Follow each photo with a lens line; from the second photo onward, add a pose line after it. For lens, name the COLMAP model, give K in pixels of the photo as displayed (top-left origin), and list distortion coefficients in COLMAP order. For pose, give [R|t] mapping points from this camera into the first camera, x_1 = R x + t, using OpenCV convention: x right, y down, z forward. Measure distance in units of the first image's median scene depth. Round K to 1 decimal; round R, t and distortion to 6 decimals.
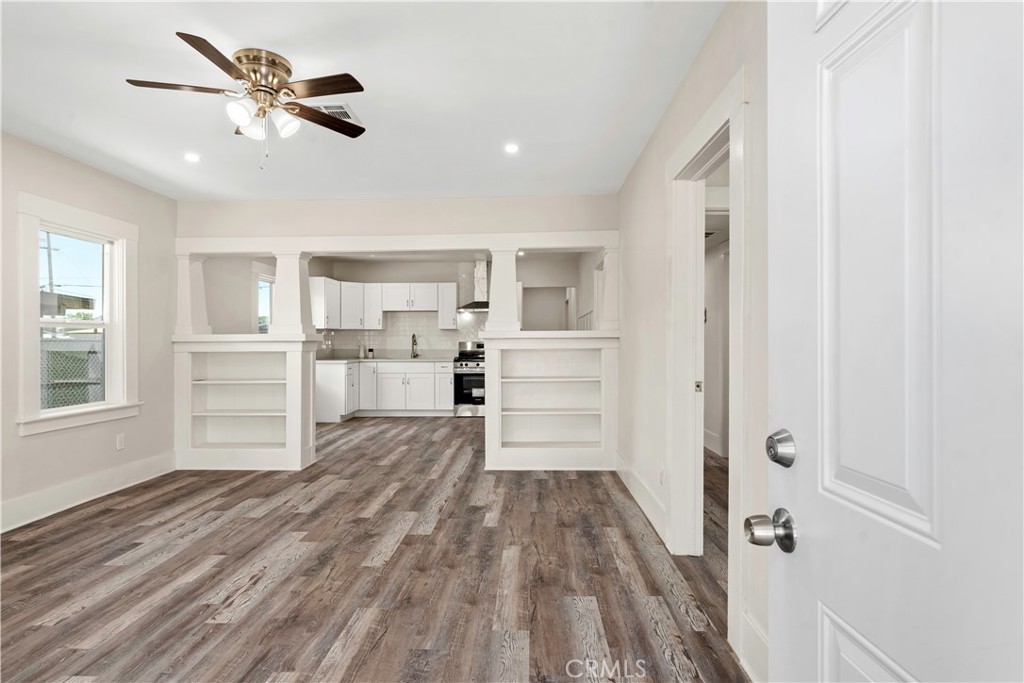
lens RADIAL K [[557.4, 0, 512.0], [0, 557.4, 341.5], [0, 0, 1]] dist [-0.000135, 0.000042]
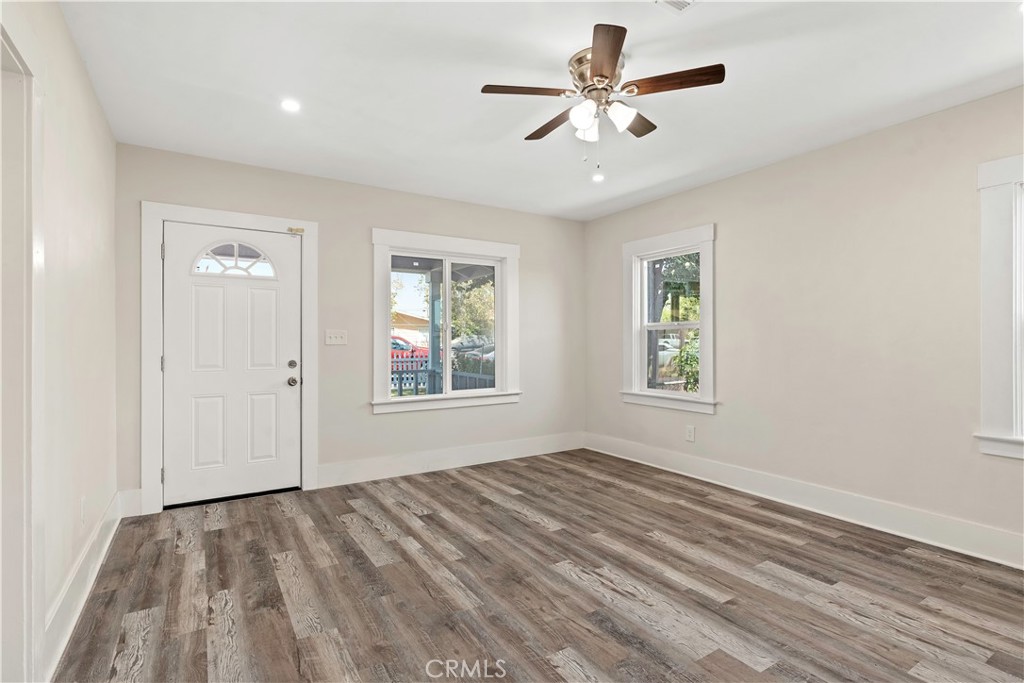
lens RADIAL K [[490.6, 0, 512.0], [0, 490.6, 341.5], [0, 0, 1]] dist [-0.001887, -0.000023]
pose [[-0.824299, 0.007562, -0.566104, 0.174549], [0.003538, 0.999960, 0.008206, -0.010959], [0.566143, 0.004762, -0.824293, 1.644557]]
